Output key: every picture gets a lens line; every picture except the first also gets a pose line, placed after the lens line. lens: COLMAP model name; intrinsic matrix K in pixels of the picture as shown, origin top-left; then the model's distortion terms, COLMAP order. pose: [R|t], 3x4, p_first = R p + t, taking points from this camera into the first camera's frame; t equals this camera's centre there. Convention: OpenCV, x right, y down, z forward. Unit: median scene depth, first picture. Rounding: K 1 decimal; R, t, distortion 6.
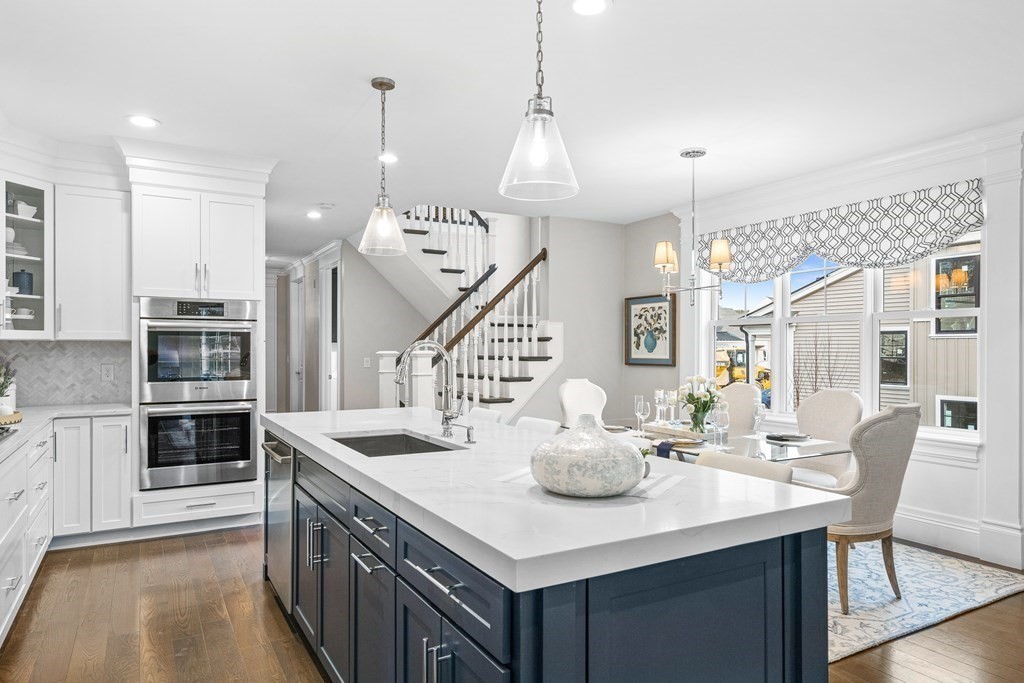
lens RADIAL K [[652.8, 0, 512.2], [0, 652.8, 340.1], [0, 0, 1]] dist [-0.002089, 0.000149]
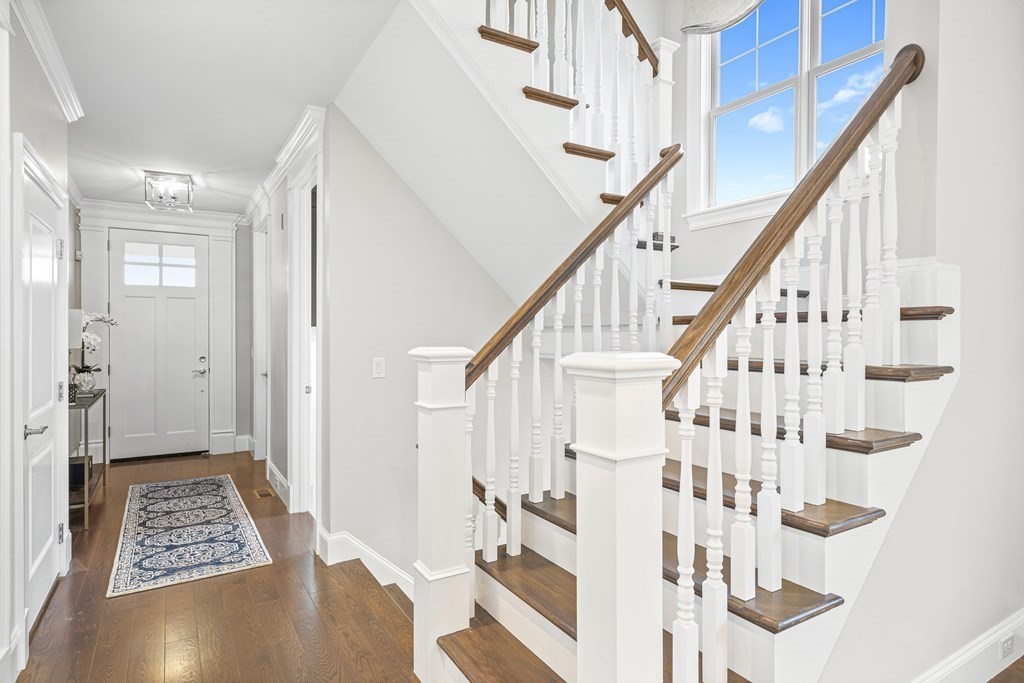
lens RADIAL K [[560.6, 0, 513.3], [0, 560.6, 343.4], [0, 0, 1]] dist [0.005880, -0.000133]
pose [[0.999365, 0.006781, 0.034969, -0.150969], [-0.007620, 0.999685, 0.023916, 0.007541], [-0.034795, -0.024167, 0.999102, 0.640210]]
